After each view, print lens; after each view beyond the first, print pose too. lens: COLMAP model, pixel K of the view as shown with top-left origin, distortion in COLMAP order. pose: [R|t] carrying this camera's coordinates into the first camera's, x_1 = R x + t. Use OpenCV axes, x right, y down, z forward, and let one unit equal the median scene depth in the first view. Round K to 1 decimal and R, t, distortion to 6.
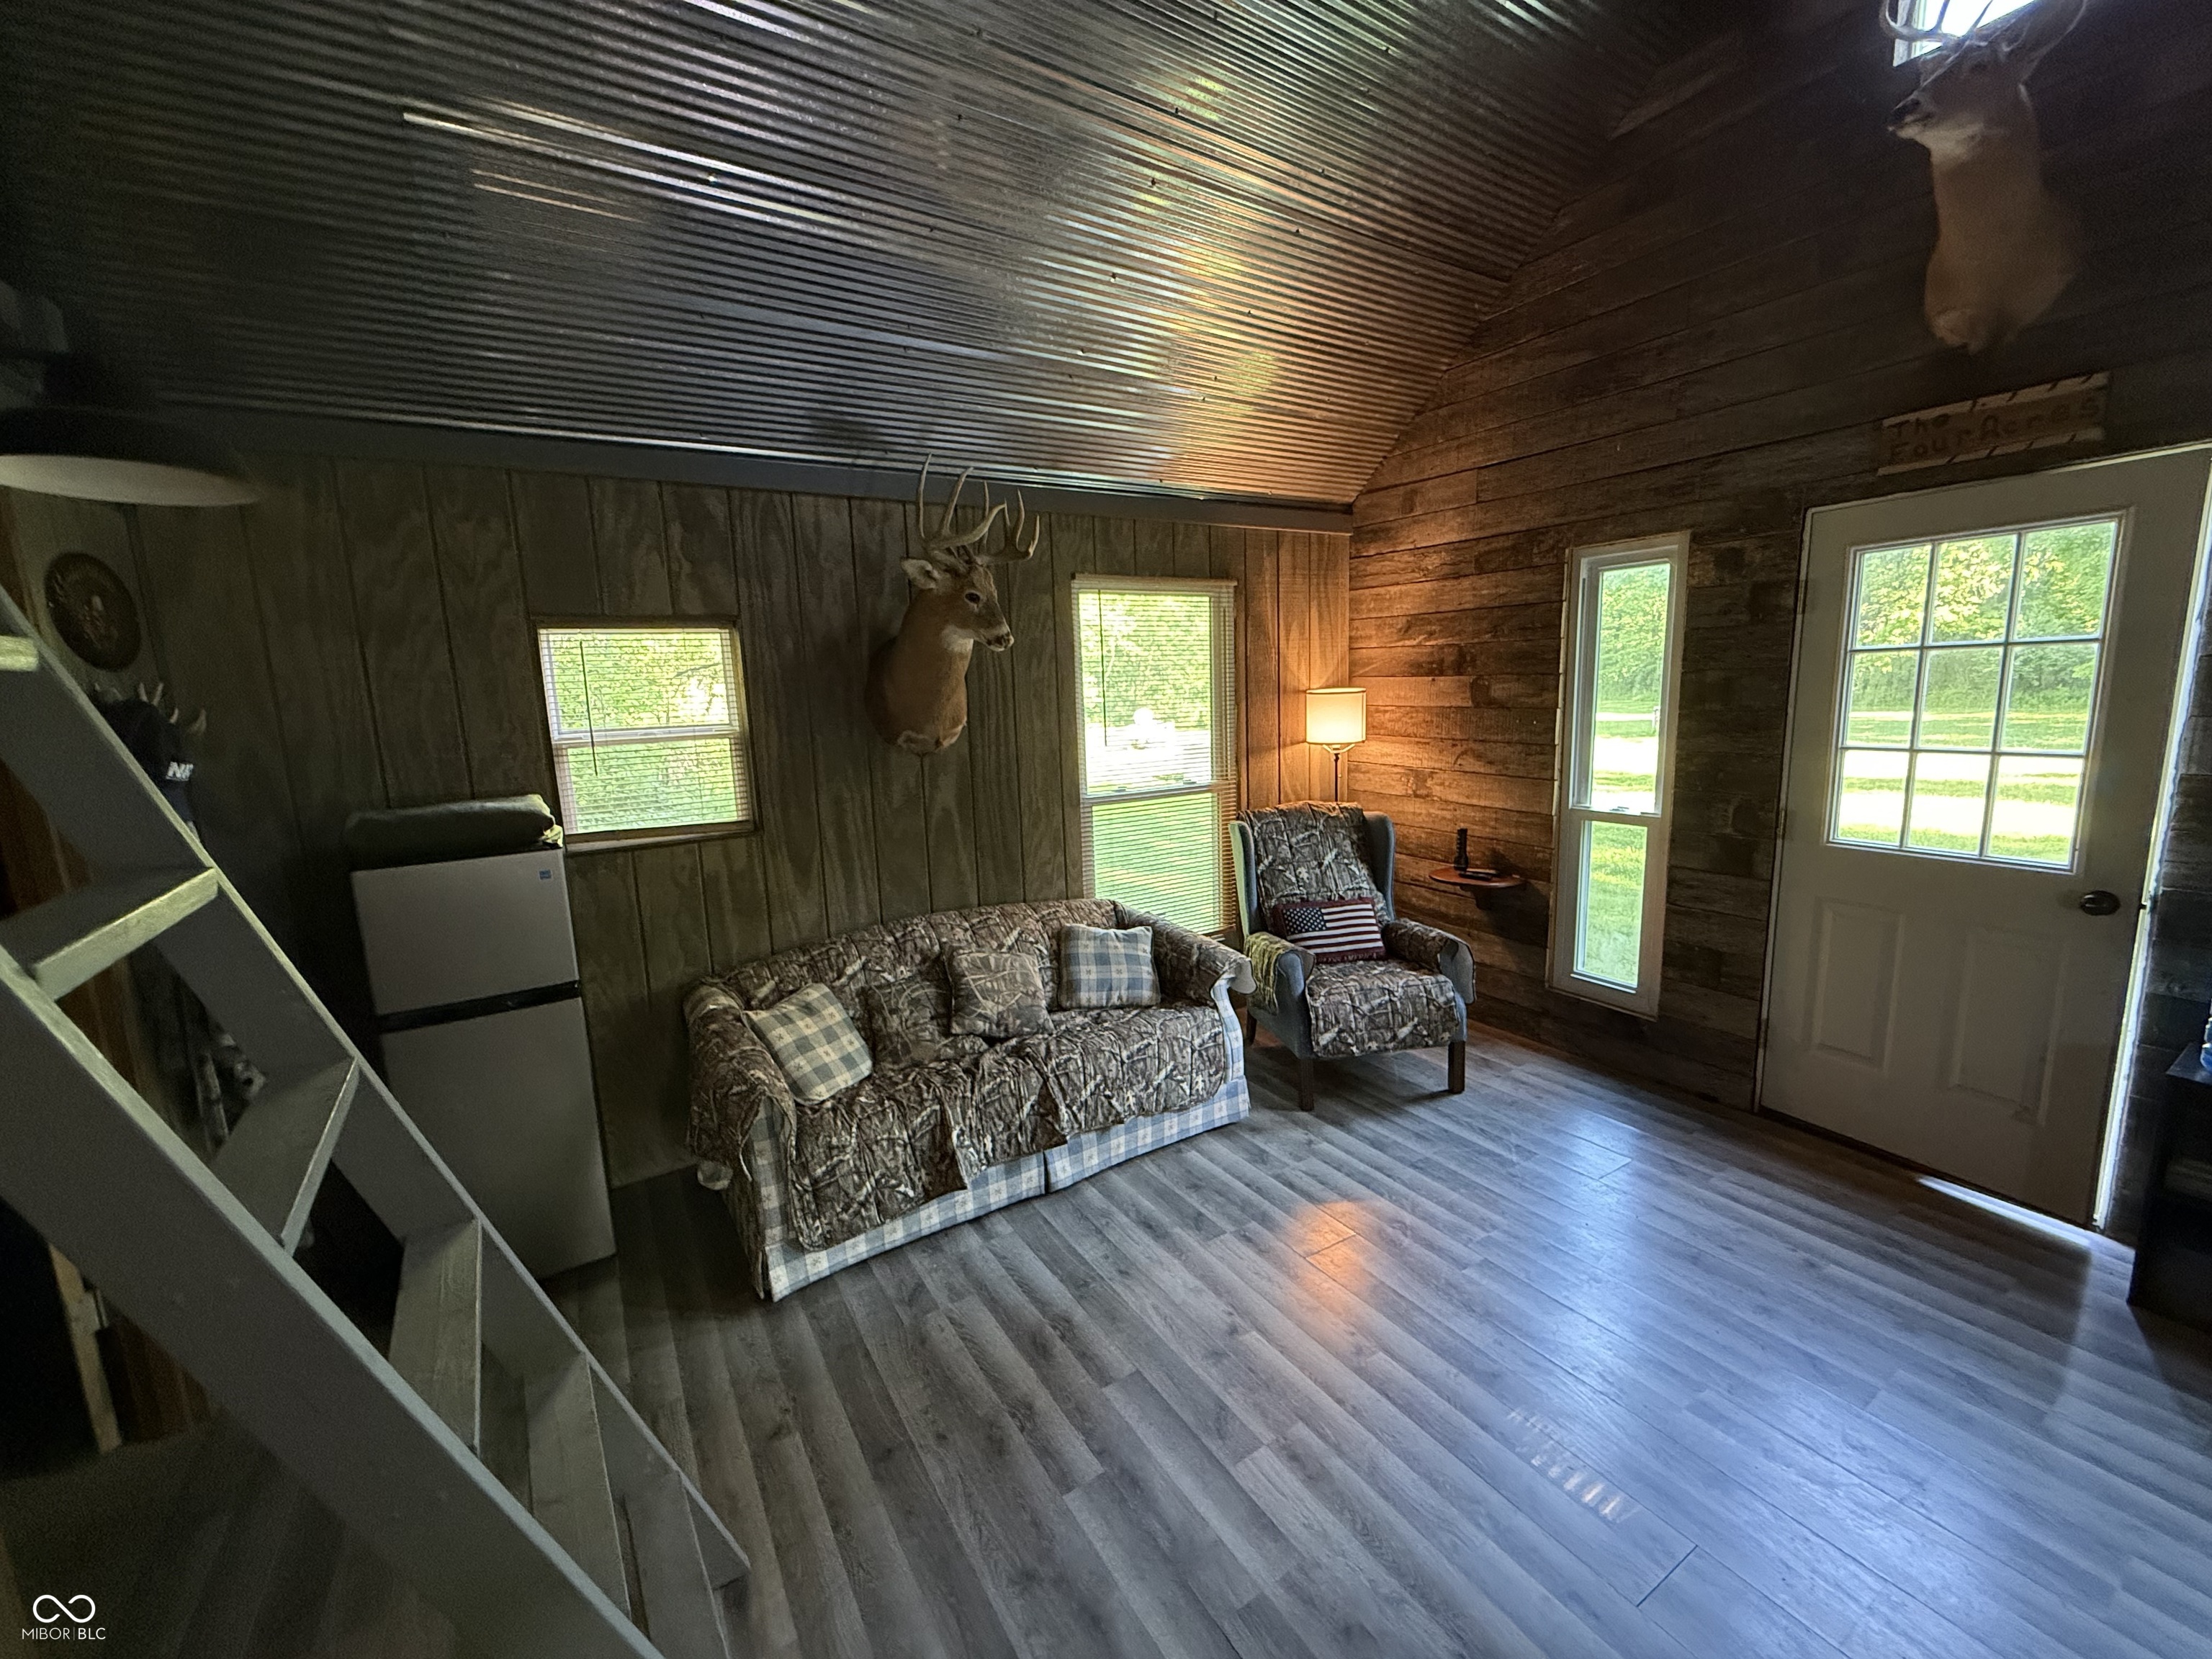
lens RADIAL K [[872.1, 0, 1102.7], [0, 872.1, 826.9], [0, 0, 1]] dist [0.003135, 0.000398]
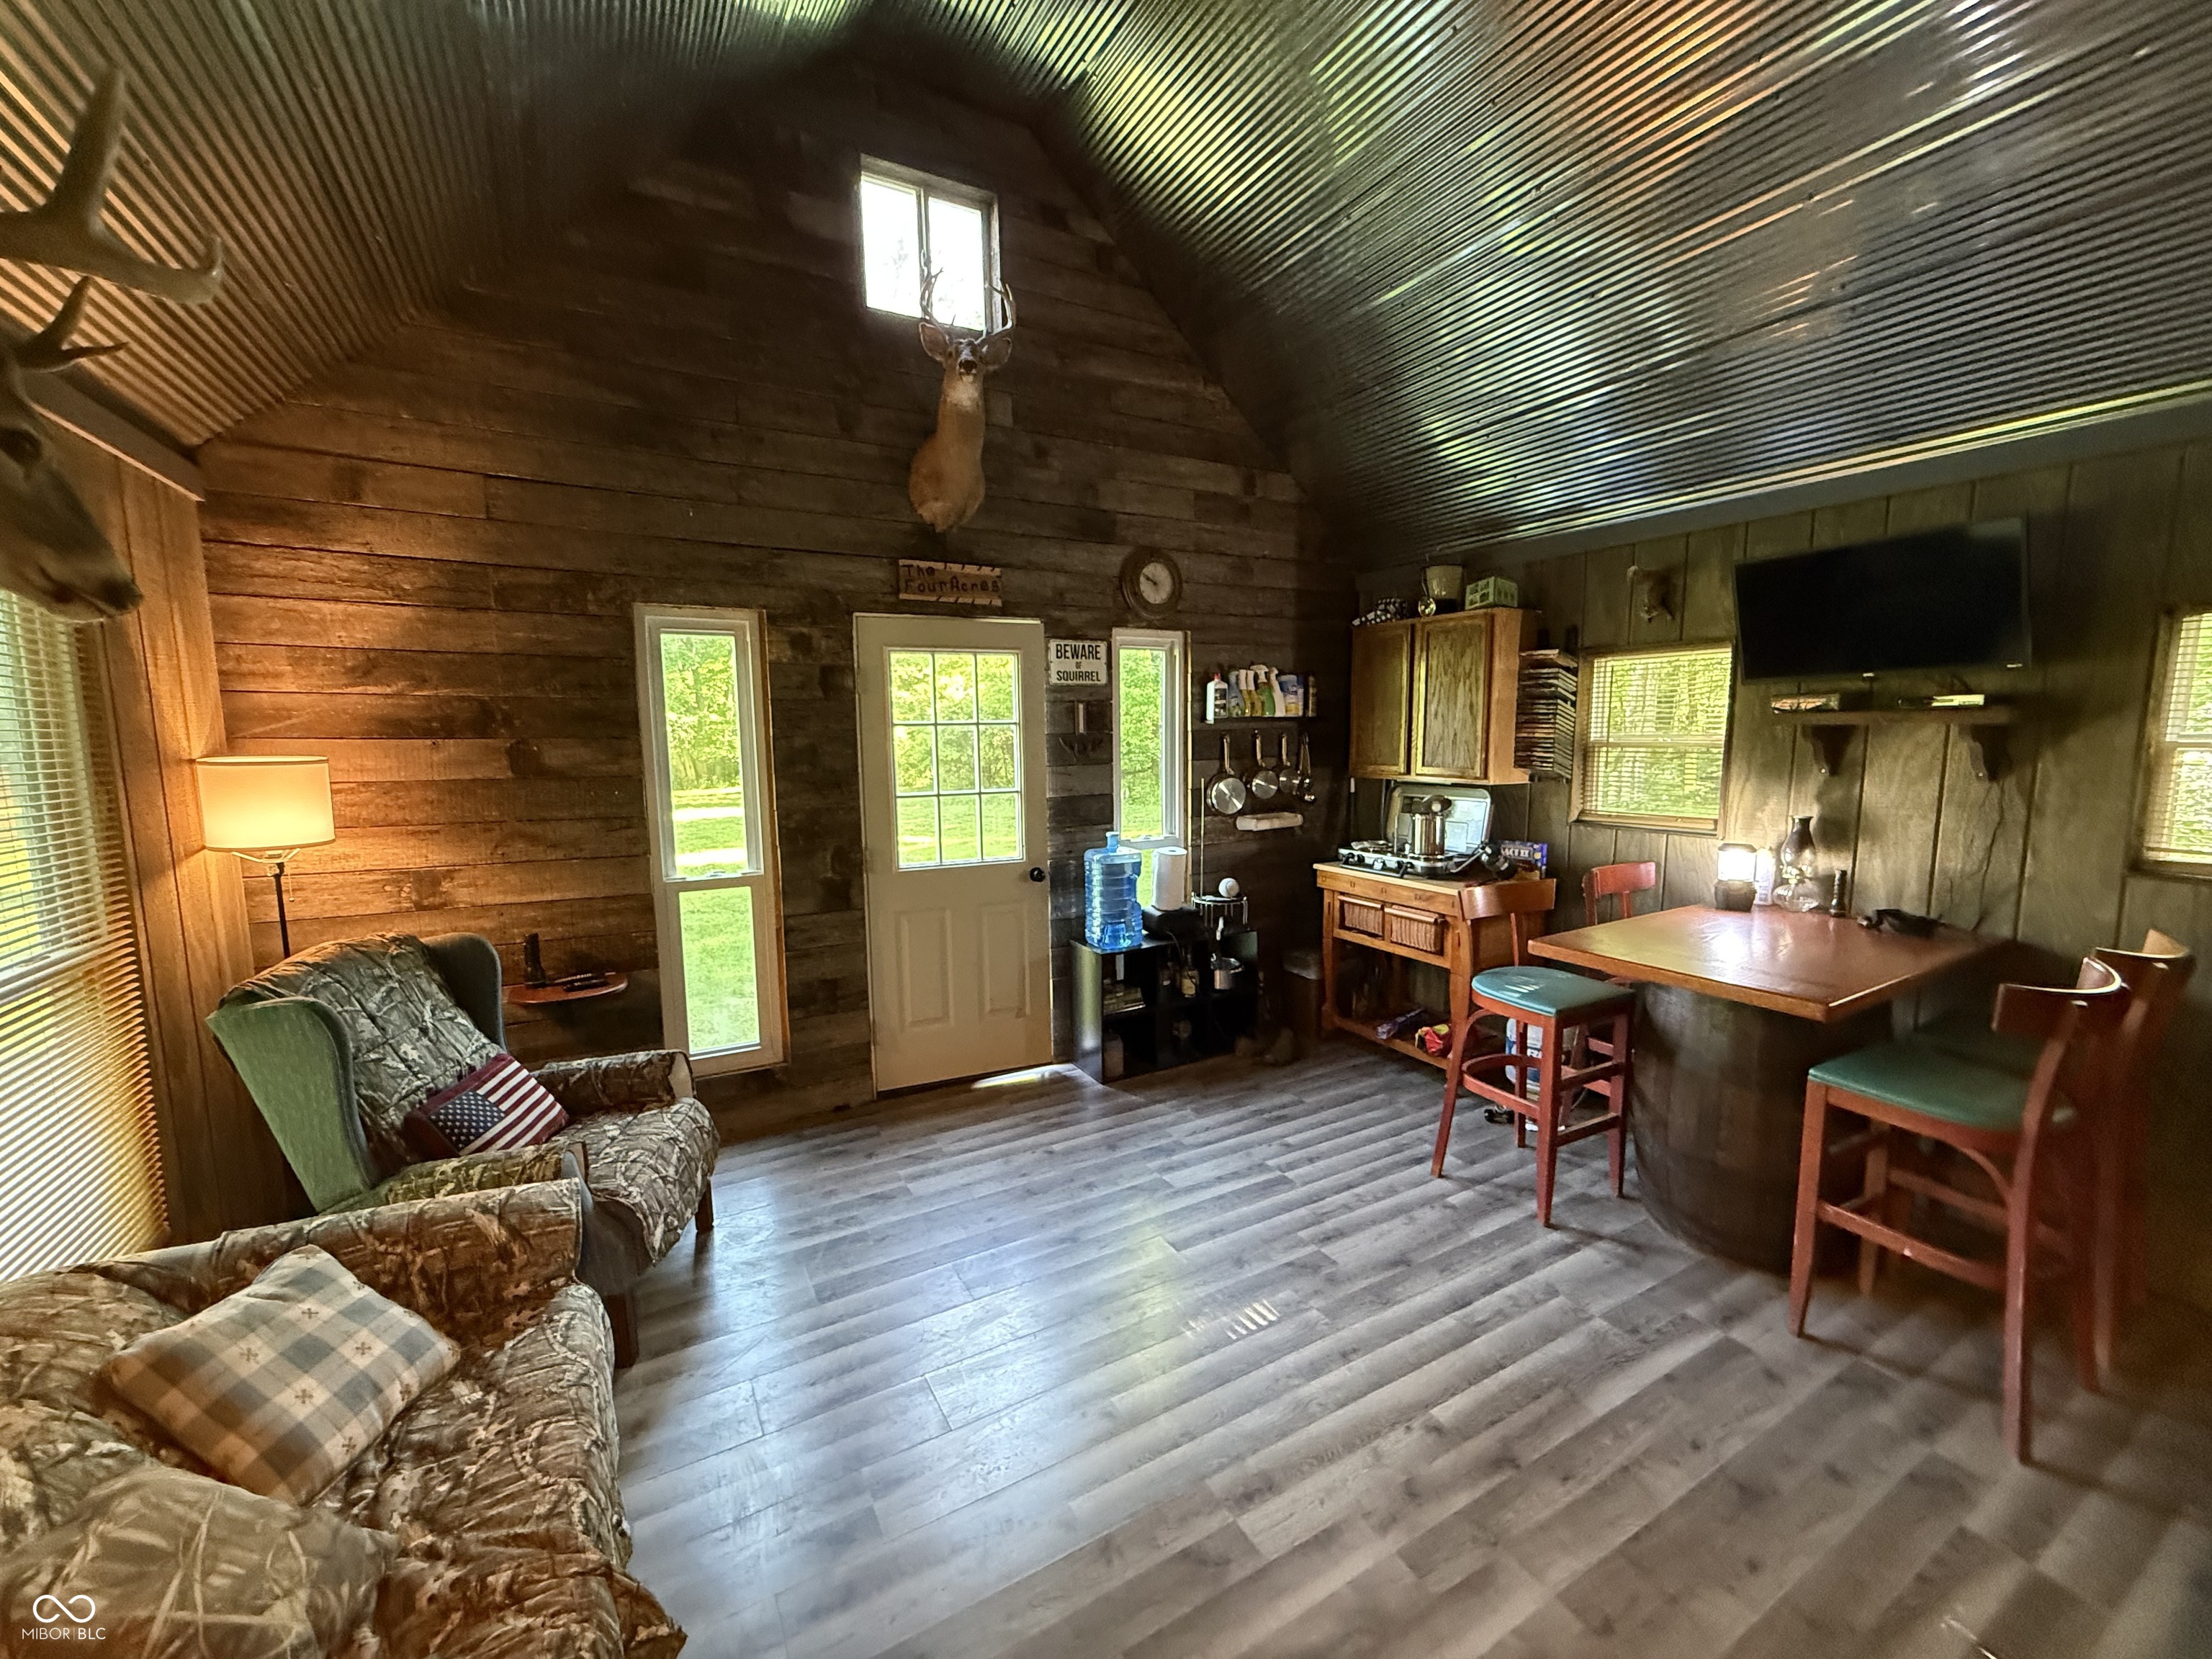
lens RADIAL K [[872.1, 0, 1101.4], [0, 872.1, 832.0], [0, 0, 1]] dist [0.003135, 0.000398]
pose [[0.056292, -0.083394, 0.994926, -0.357073], [0.168797, 0.982956, 0.072840, -0.064483], [-0.984042, 0.163840, 0.069409, 0.478279]]
